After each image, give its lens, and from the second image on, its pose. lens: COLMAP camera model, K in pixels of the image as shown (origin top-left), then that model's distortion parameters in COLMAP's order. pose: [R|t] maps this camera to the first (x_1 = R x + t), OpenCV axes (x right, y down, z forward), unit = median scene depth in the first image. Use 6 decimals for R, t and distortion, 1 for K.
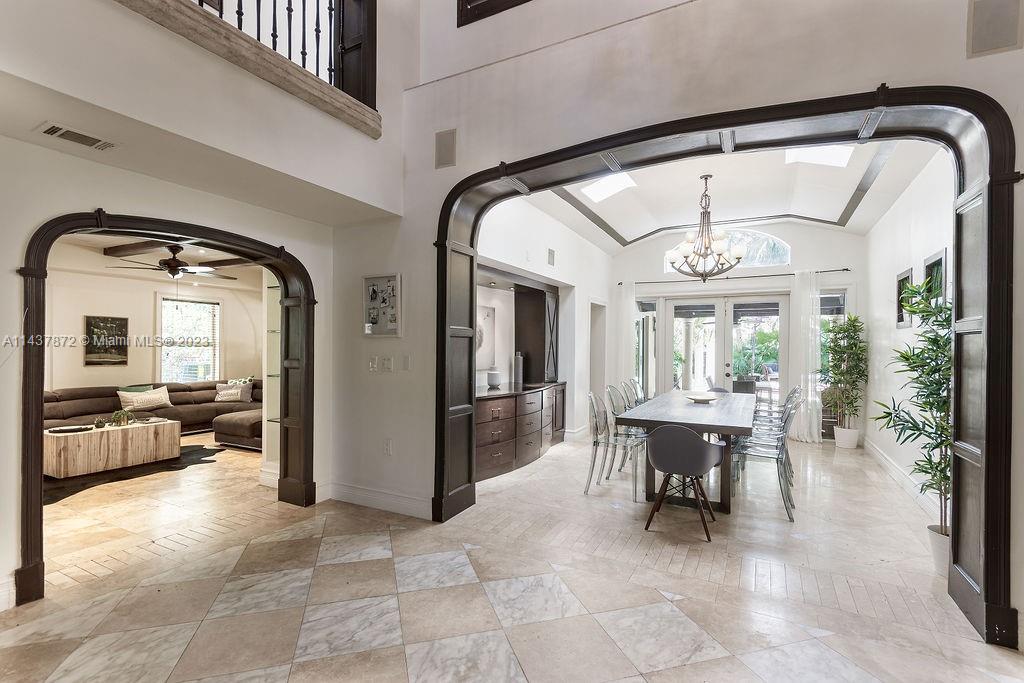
lens RADIAL K [[486.3, 0, 509.6], [0, 486.3, 342.5], [0, 0, 1]] dist [0.002665, -0.000006]
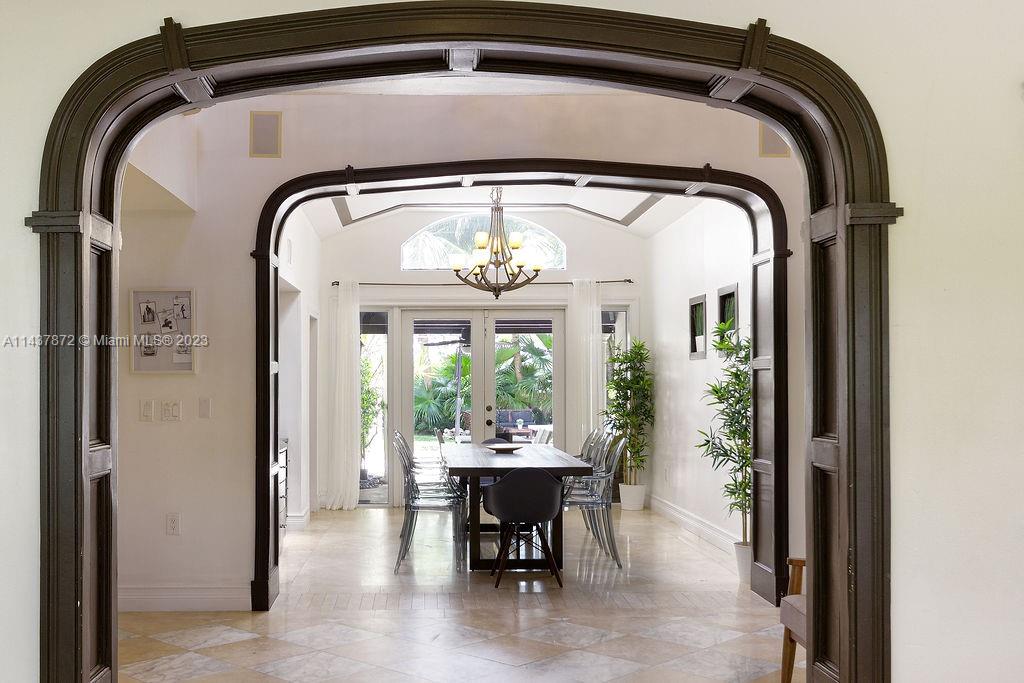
lens RADIAL K [[980.7, 0, 511.0], [0, 980.7, 344.7], [0, 0, 1]] dist [-0.011530, 0.000000]
pose [[0.861637, 0.009380, 0.507438, -0.672852], [0.006046, 0.999569, -0.028743, -0.011040], [-0.507488, 0.027834, 0.861209, -0.634148]]
